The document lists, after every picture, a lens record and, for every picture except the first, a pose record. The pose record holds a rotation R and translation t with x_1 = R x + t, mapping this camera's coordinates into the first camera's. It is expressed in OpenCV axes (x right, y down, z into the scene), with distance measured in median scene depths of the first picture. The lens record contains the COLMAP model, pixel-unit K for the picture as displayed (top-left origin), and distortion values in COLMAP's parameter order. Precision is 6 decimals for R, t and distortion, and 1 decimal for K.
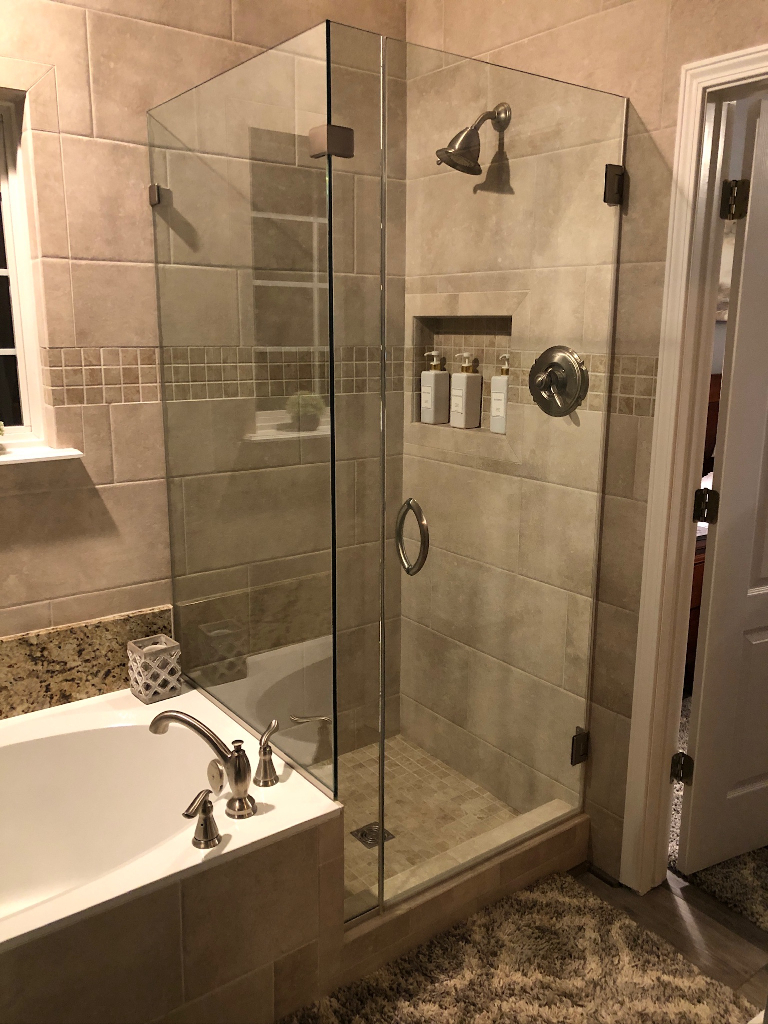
lens RADIAL K [[830.5, 0, 383.1], [0, 830.5, 511.8], [0, 0, 1]] dist [0.016116, -0.012865]
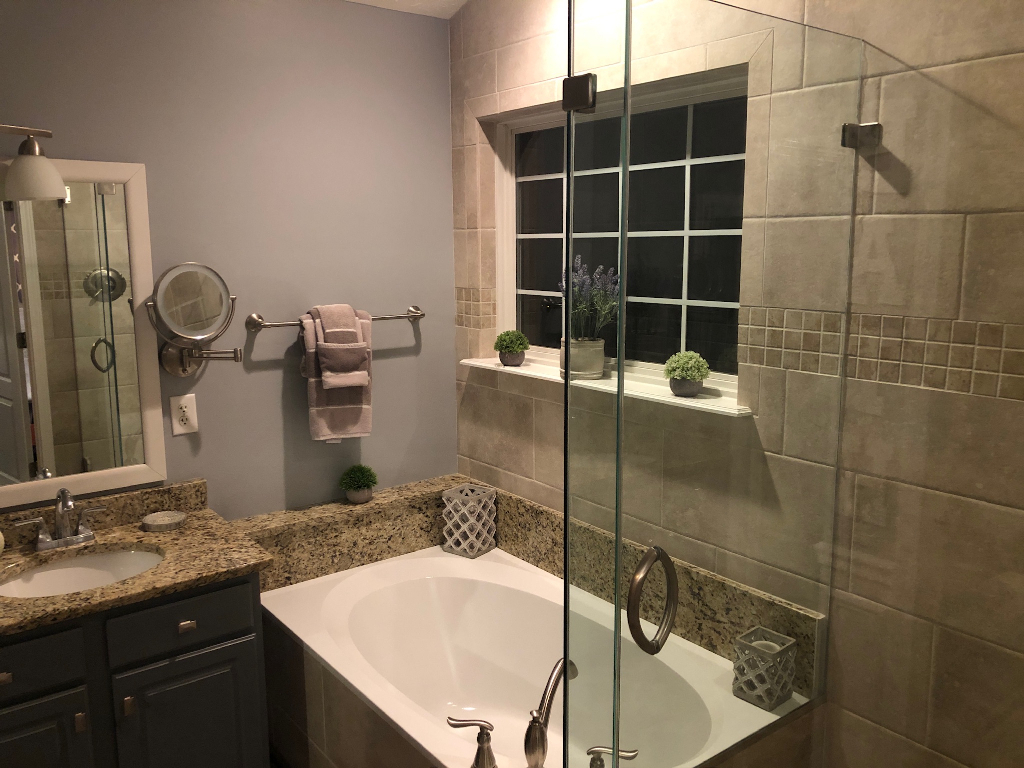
lens RADIAL K [[830.5, 0, 509.2], [0, 830.5, 381.7], [0, 0, 1]] dist [0.016116, -0.012865]
pose [[0.029514, 0.154077, -0.987618, 0.569361], [-0.220404, 0.964733, 0.143920, -0.180454], [0.974962, 0.213427, 0.062432, 0.643300]]
